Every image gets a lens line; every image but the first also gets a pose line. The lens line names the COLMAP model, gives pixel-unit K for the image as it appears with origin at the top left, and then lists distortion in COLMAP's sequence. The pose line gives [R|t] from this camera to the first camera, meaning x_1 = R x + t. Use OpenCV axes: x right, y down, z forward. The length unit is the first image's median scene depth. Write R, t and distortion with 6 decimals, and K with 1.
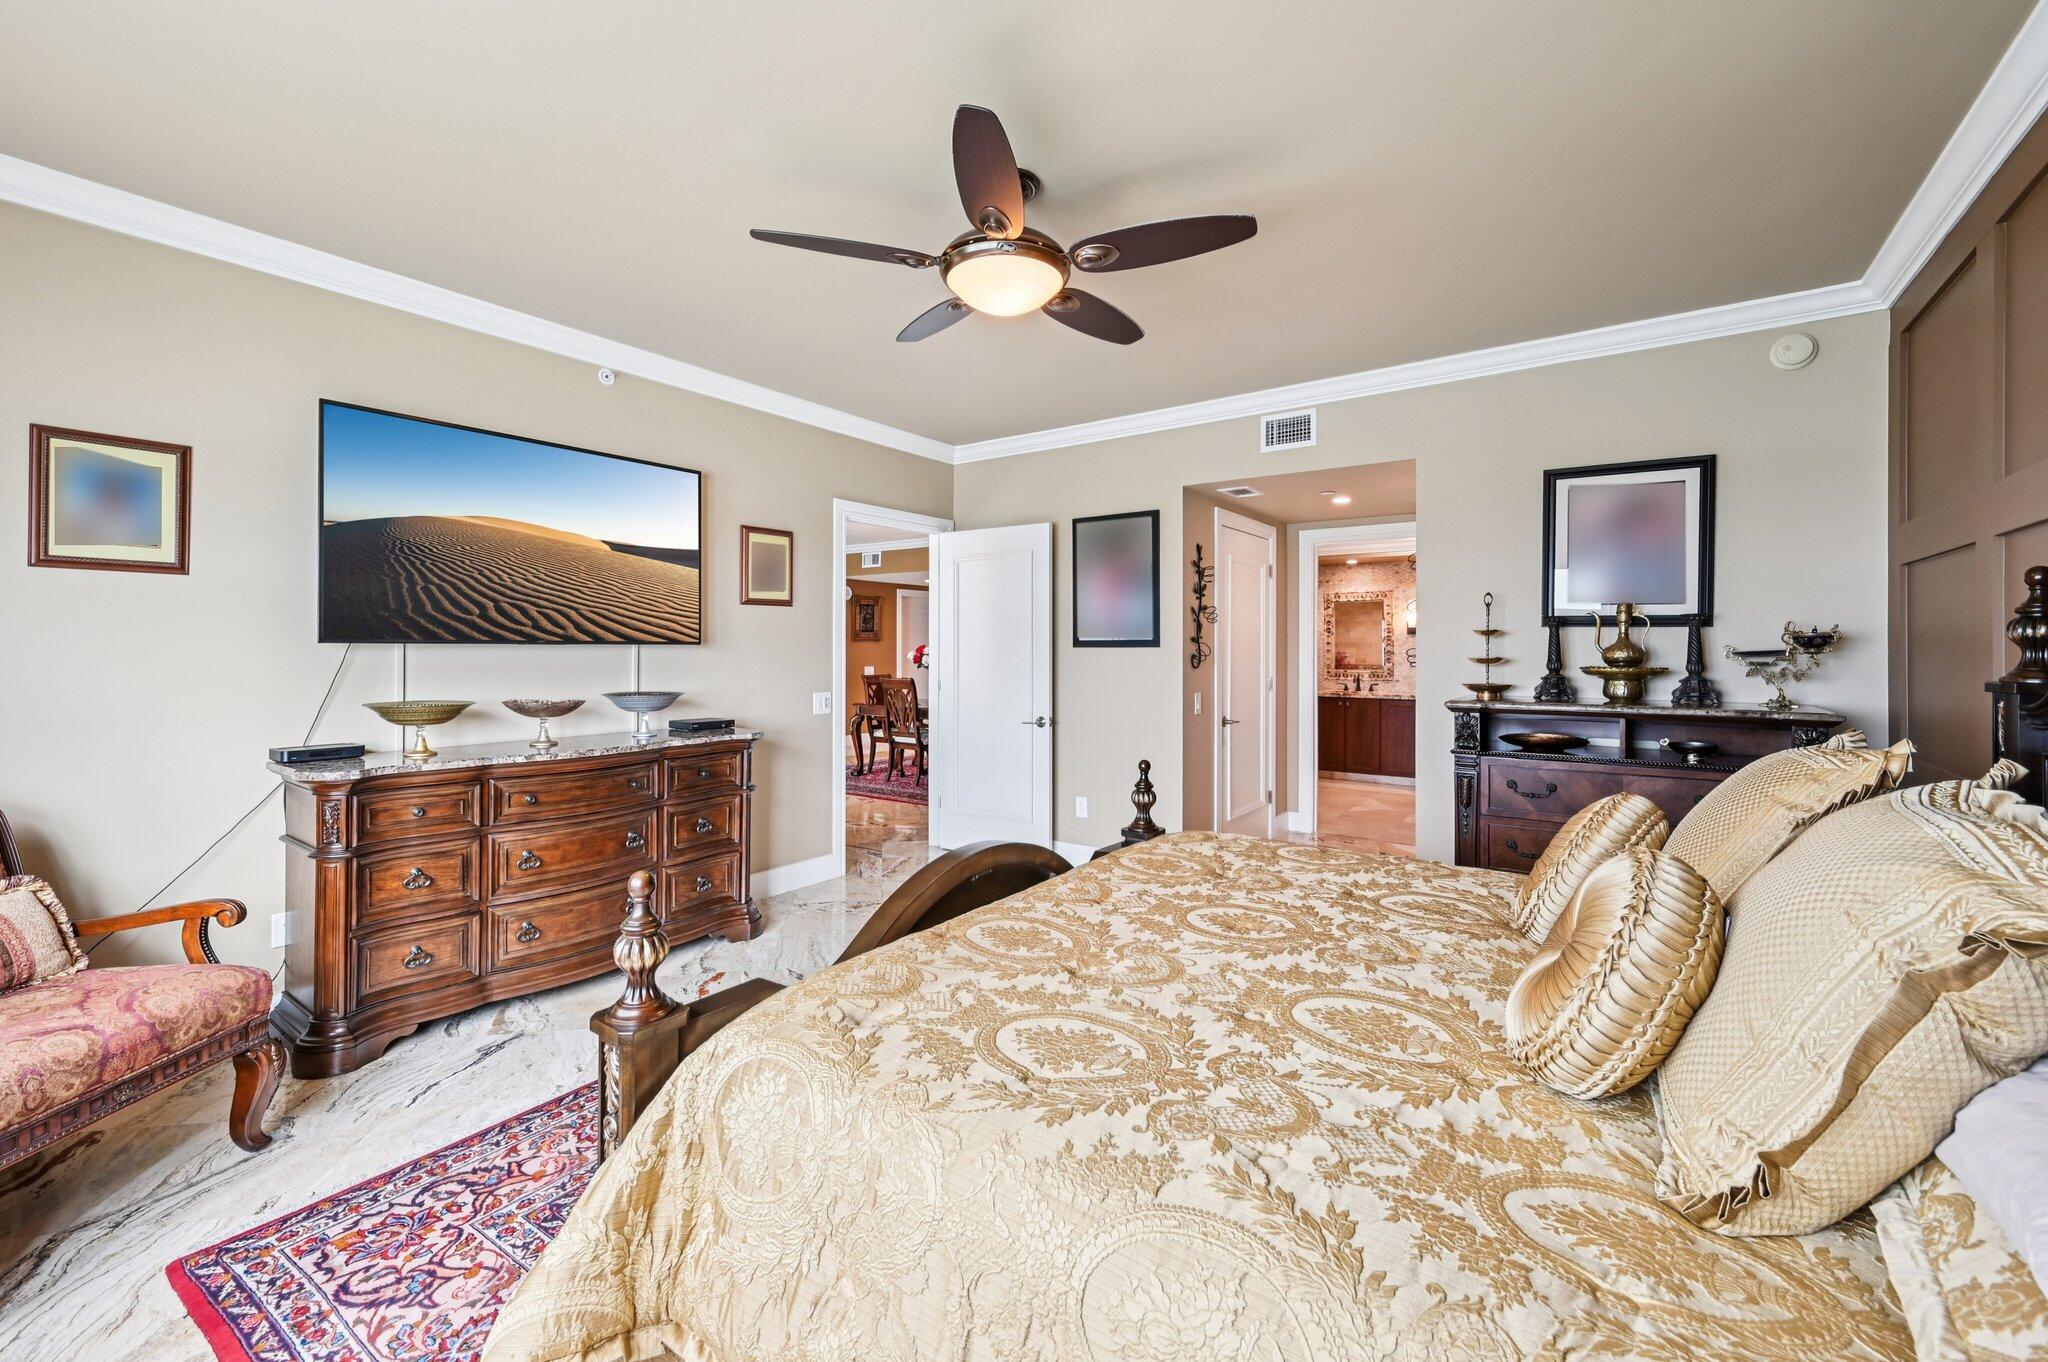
lens RADIAL K [[846.2, 0, 1025.1], [0, 846.2, 642.4], [0, 0, 1]] dist [0.000106, -0.000008]
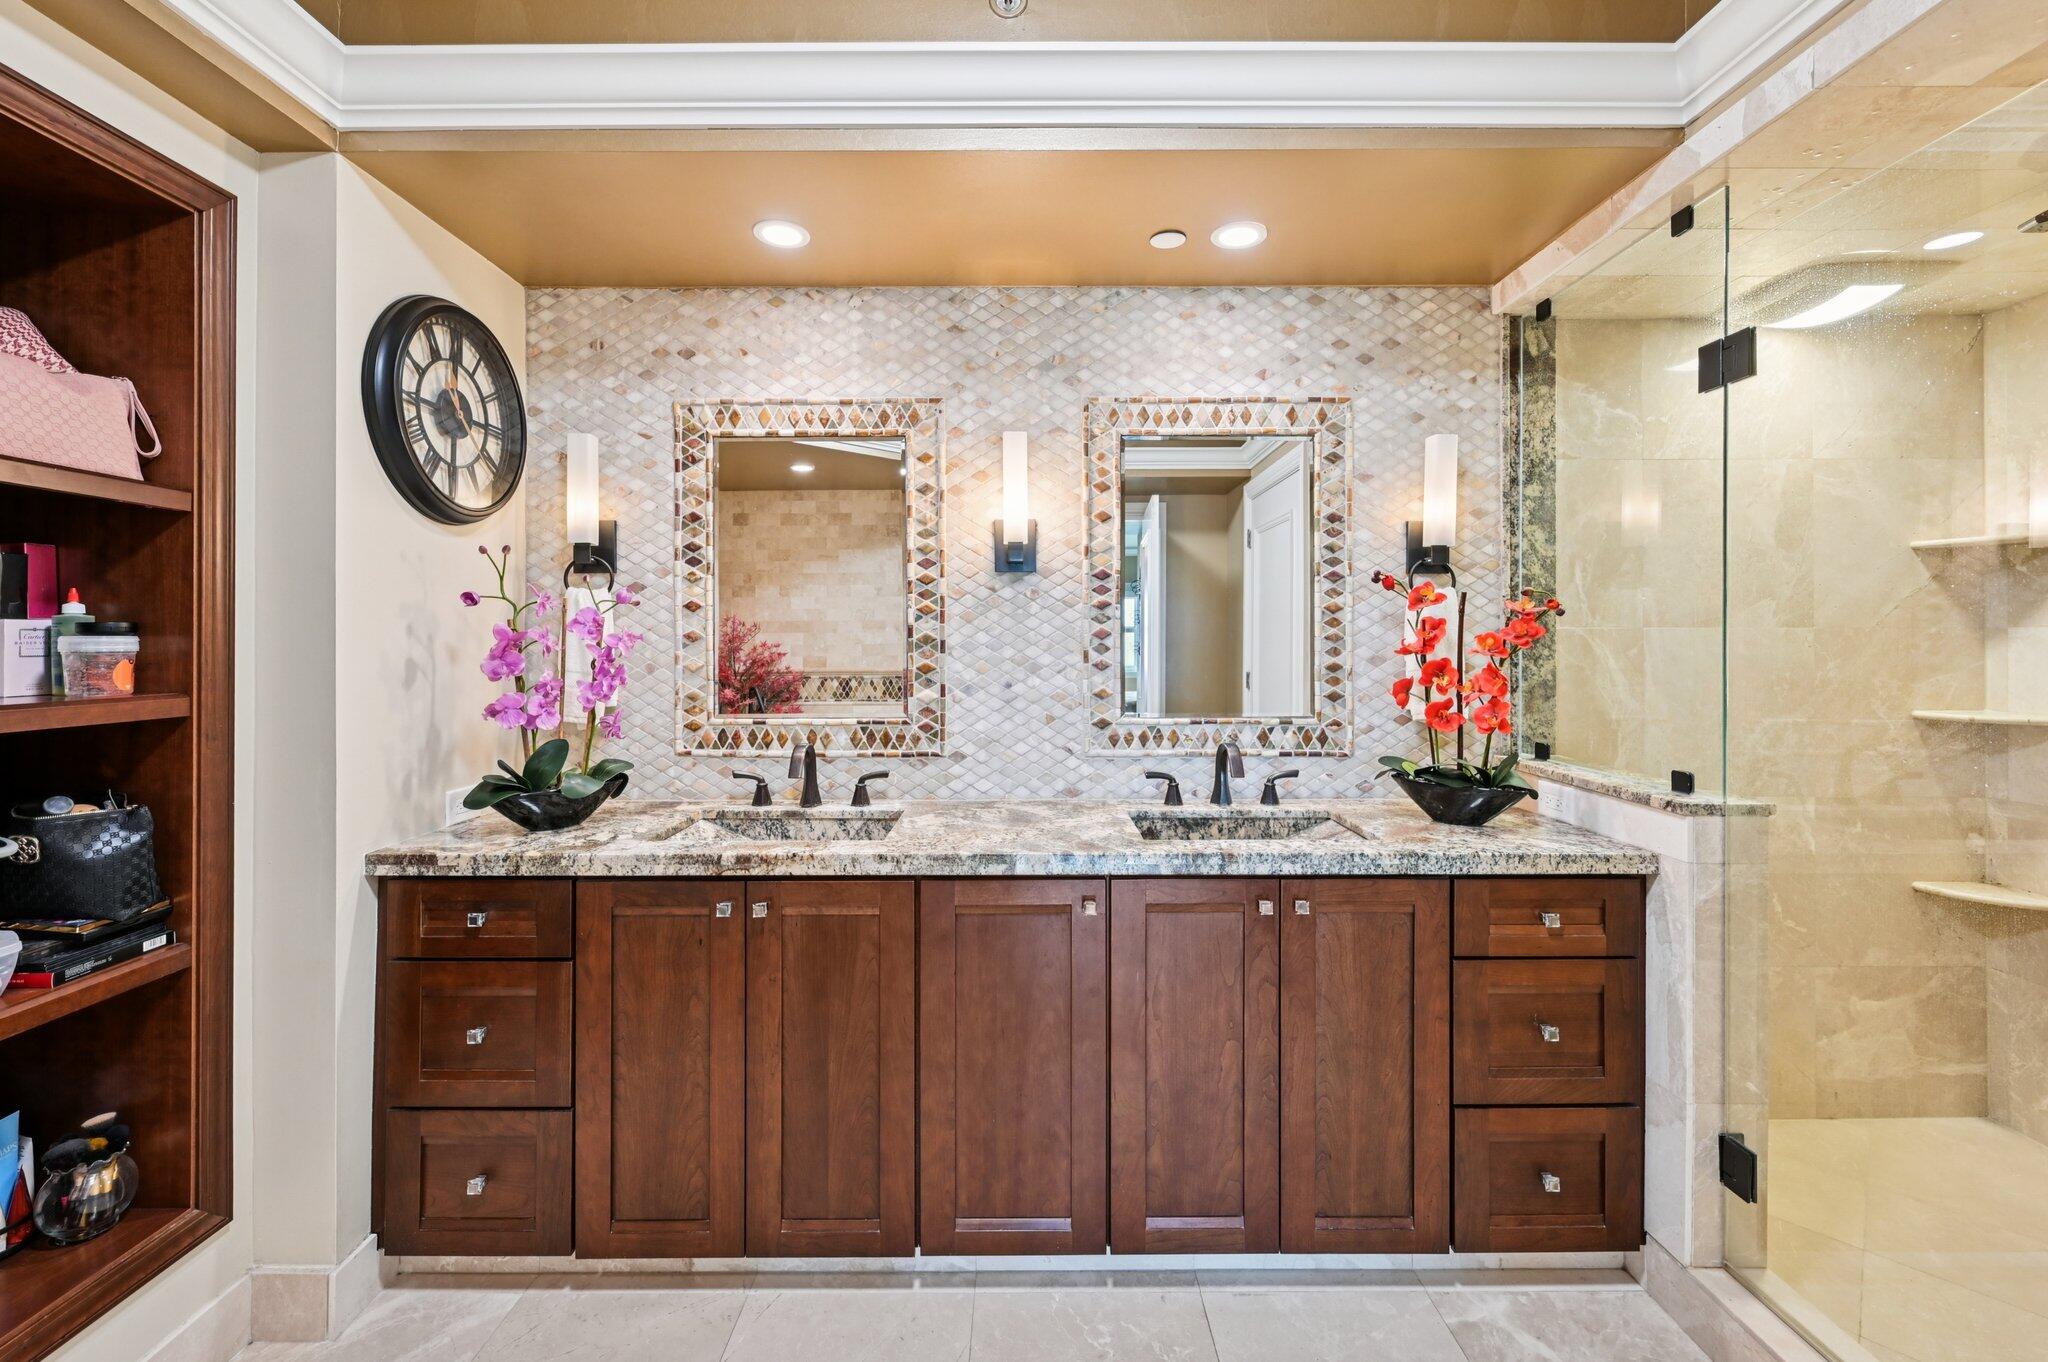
lens RADIAL K [[846.2, 0, 1025.1], [0, 846.2, 642.4], [0, 0, 1]] dist [0.000106, -0.000008]
pose [[0.810904, -0.003938, 0.585167, 0.305411], [-0.000398, 0.999973, 0.007281, 0.009560], [-0.585180, -0.006137, 0.810880, 0.776497]]
